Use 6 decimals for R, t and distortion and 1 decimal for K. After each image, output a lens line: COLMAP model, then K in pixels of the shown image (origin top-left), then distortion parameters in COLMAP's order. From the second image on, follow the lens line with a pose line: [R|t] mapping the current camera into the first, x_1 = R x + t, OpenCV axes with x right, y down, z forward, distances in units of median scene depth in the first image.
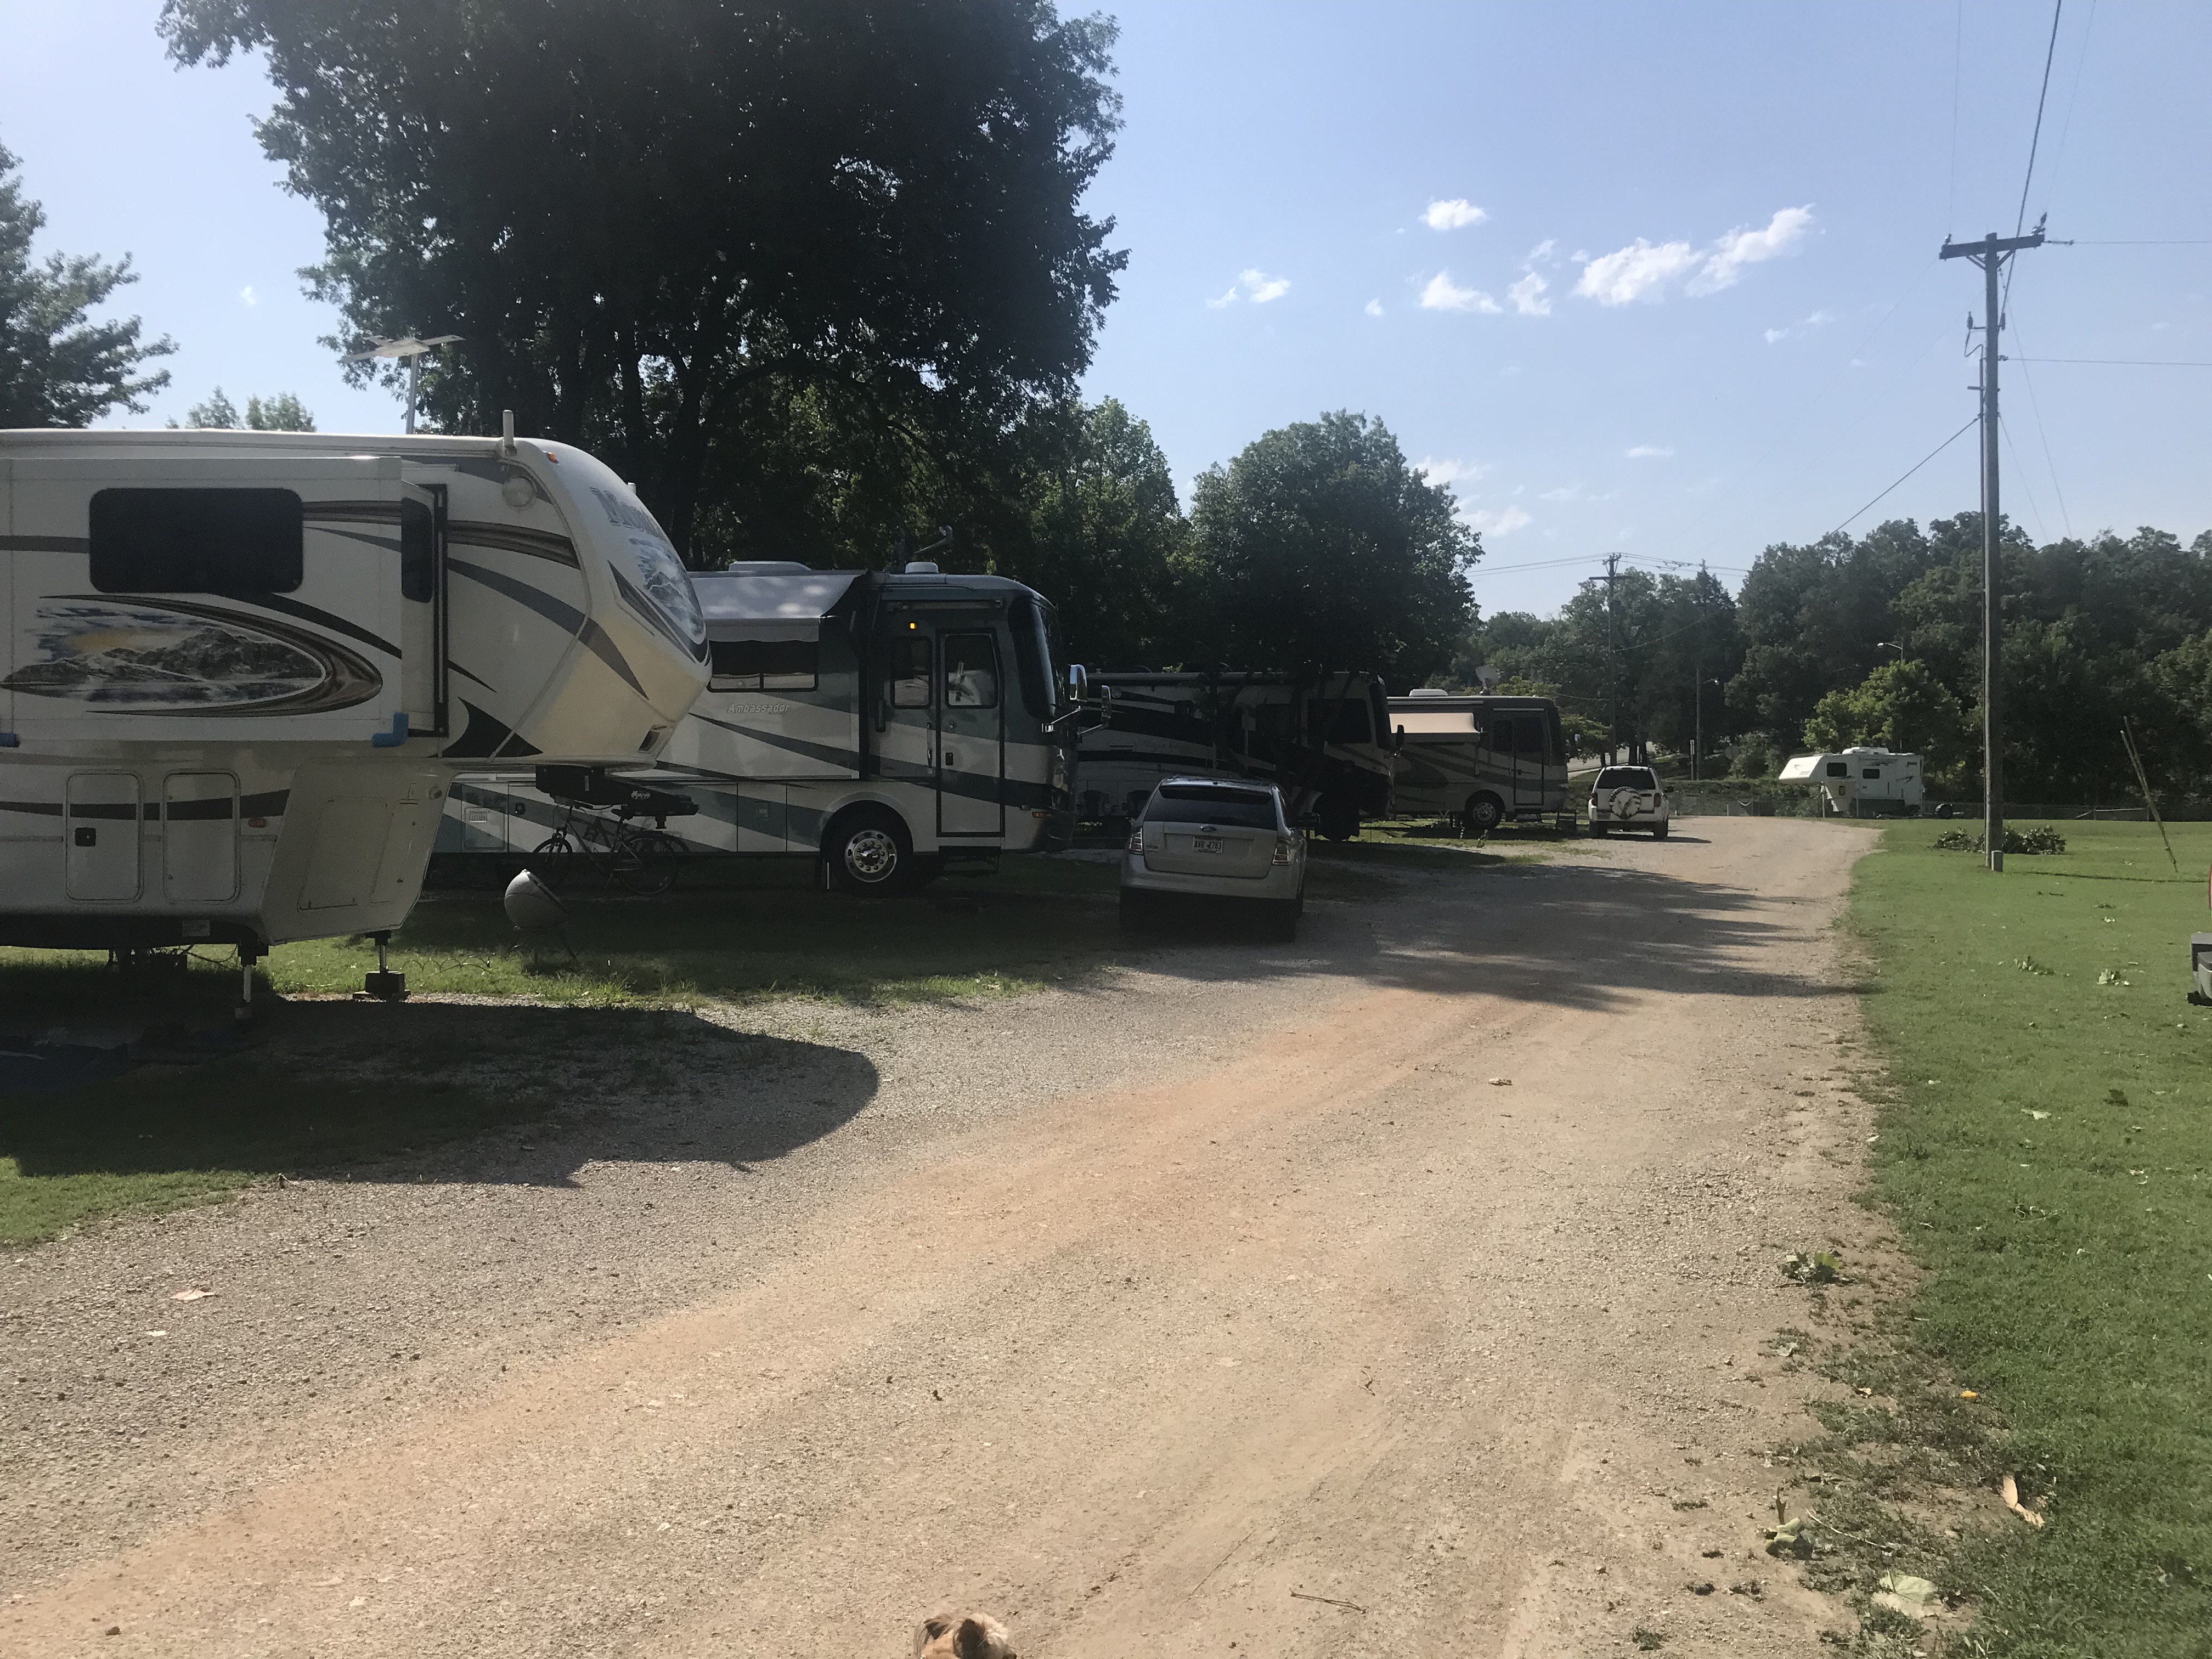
lens RADIAL K [[1915.6, 0, 1109.3], [0, 1915.6, 878.8], [0, 0, 1]] dist [-0.075518, 0.142870]
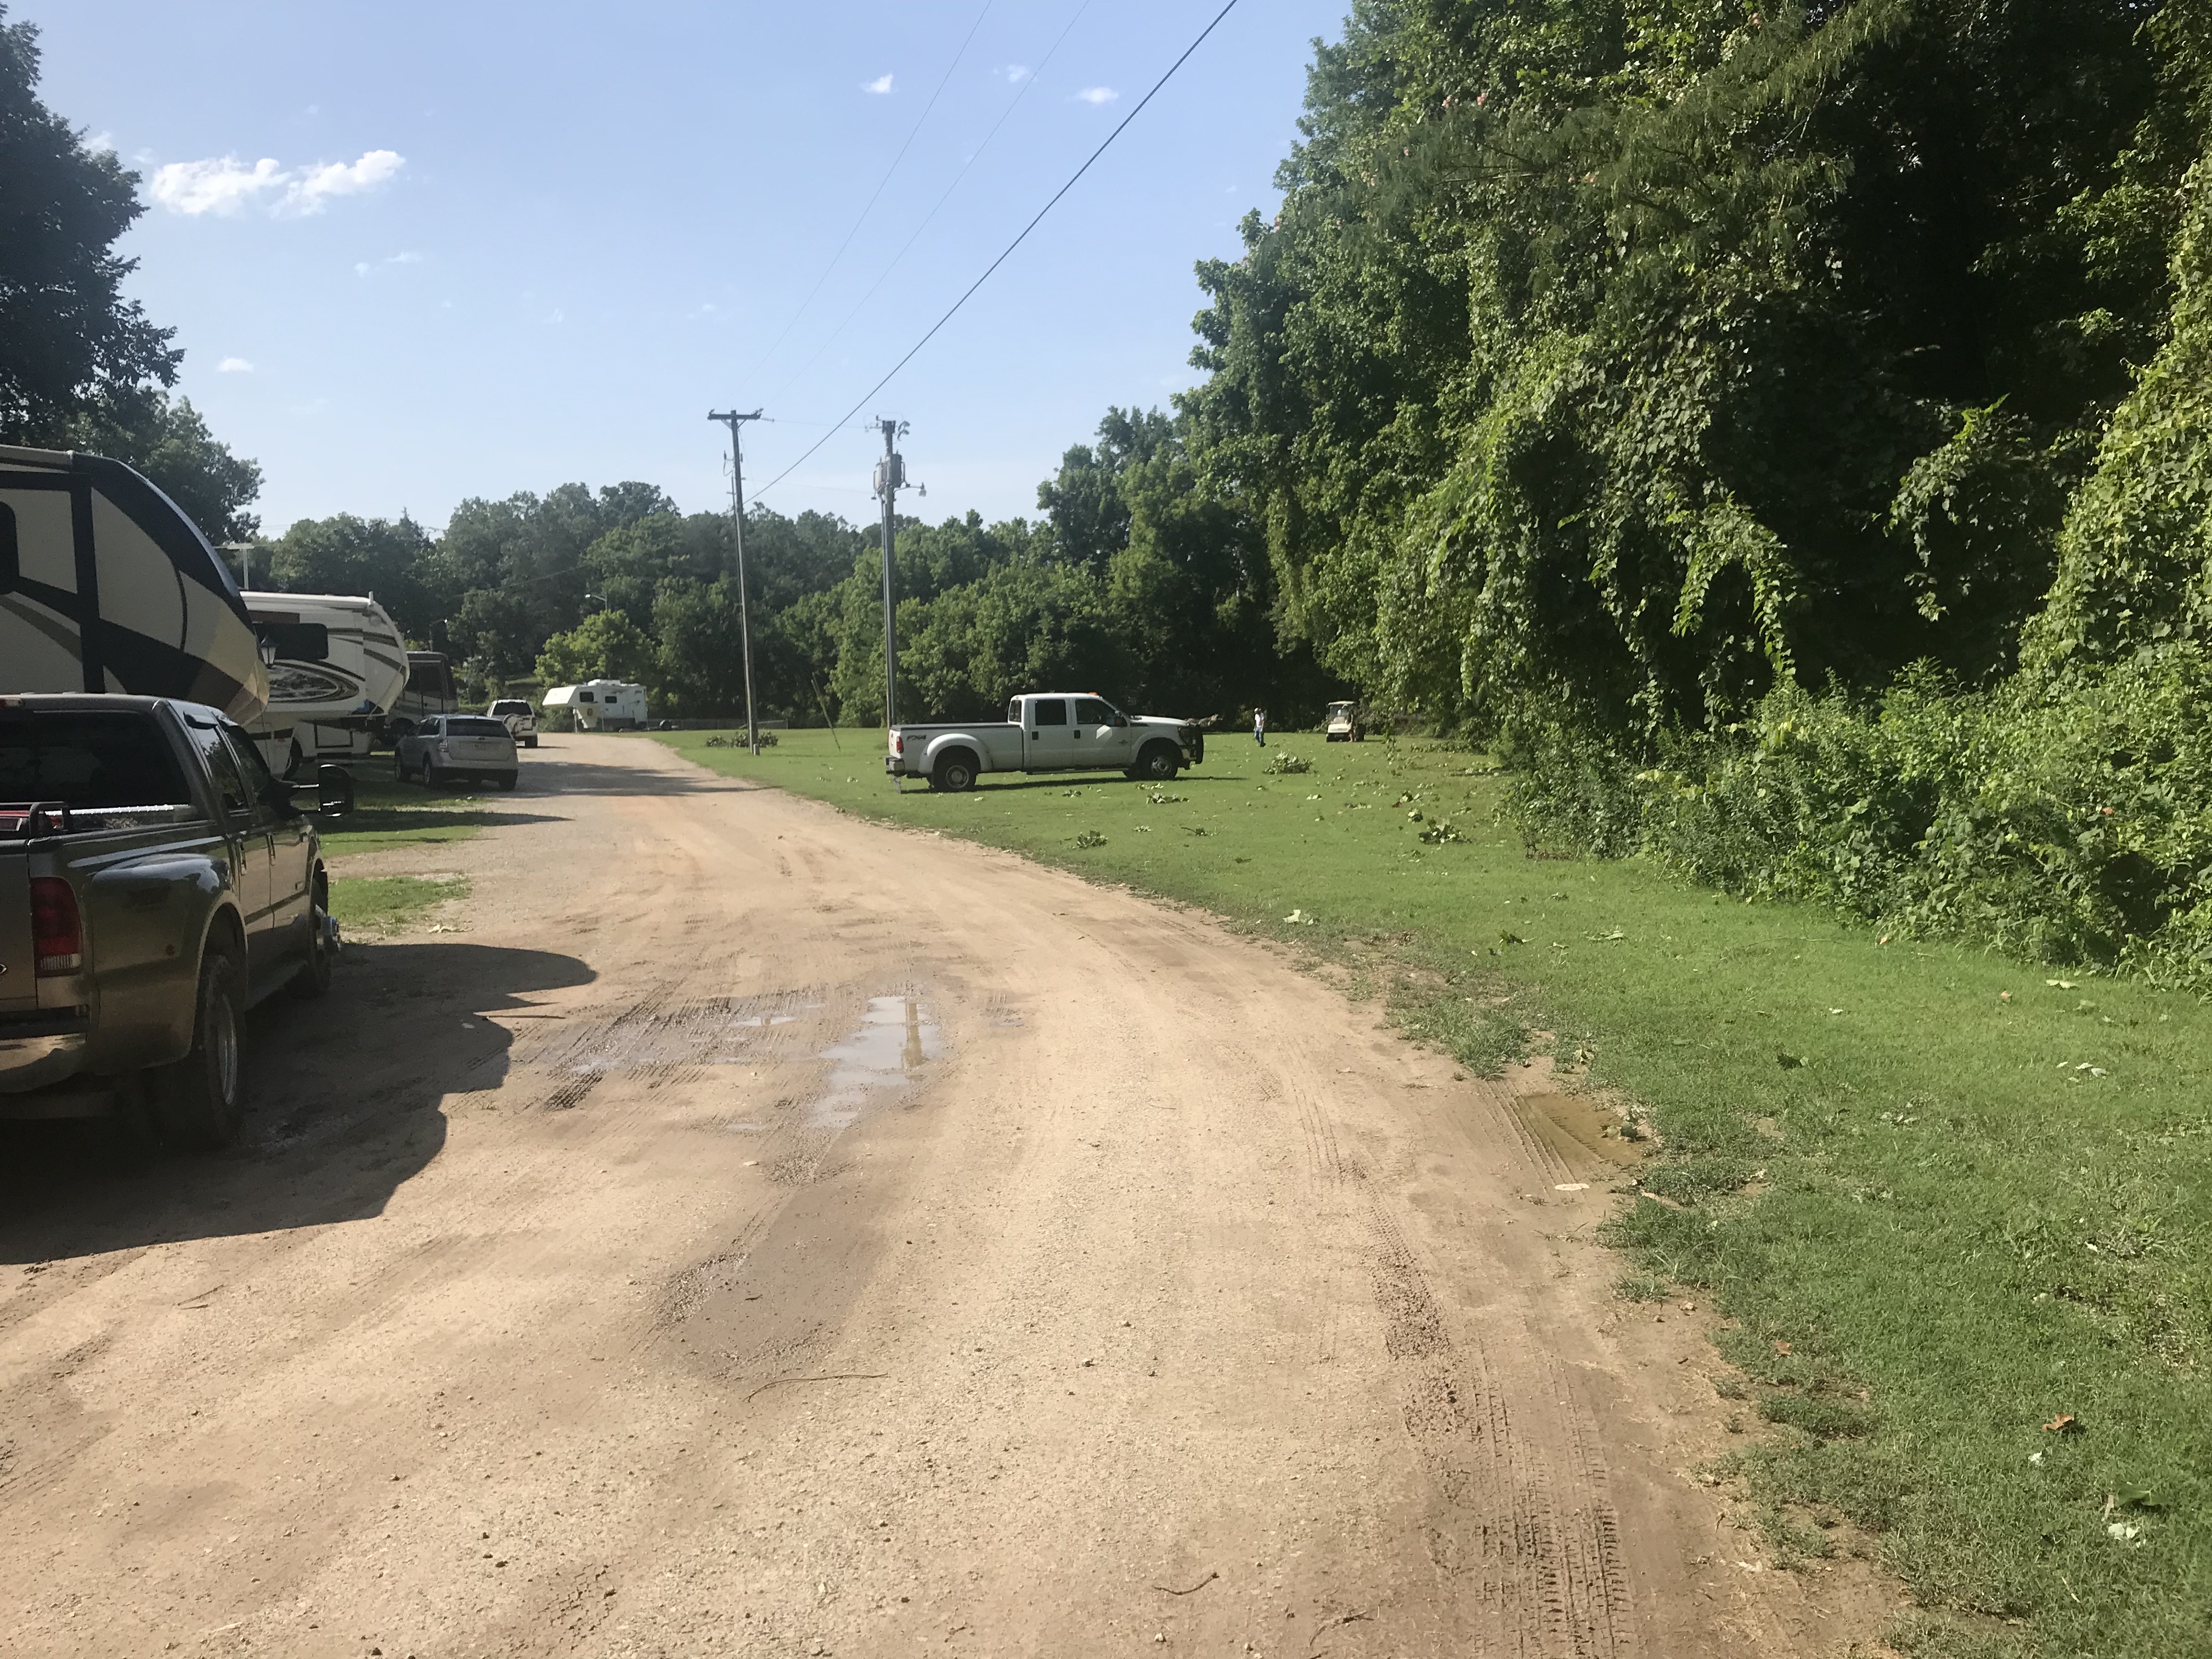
lens RADIAL K [[1915.6, 0, 1109.3], [0, 1915.6, 878.8], [0, 0, 1]] dist [-0.075518, 0.142870]
pose [[0.771880, -0.071781, 0.631703, -0.157720], [0.045253, 0.997289, 0.058028, 0.007987], [-0.634155, -0.016204, 0.773036, -0.231870]]
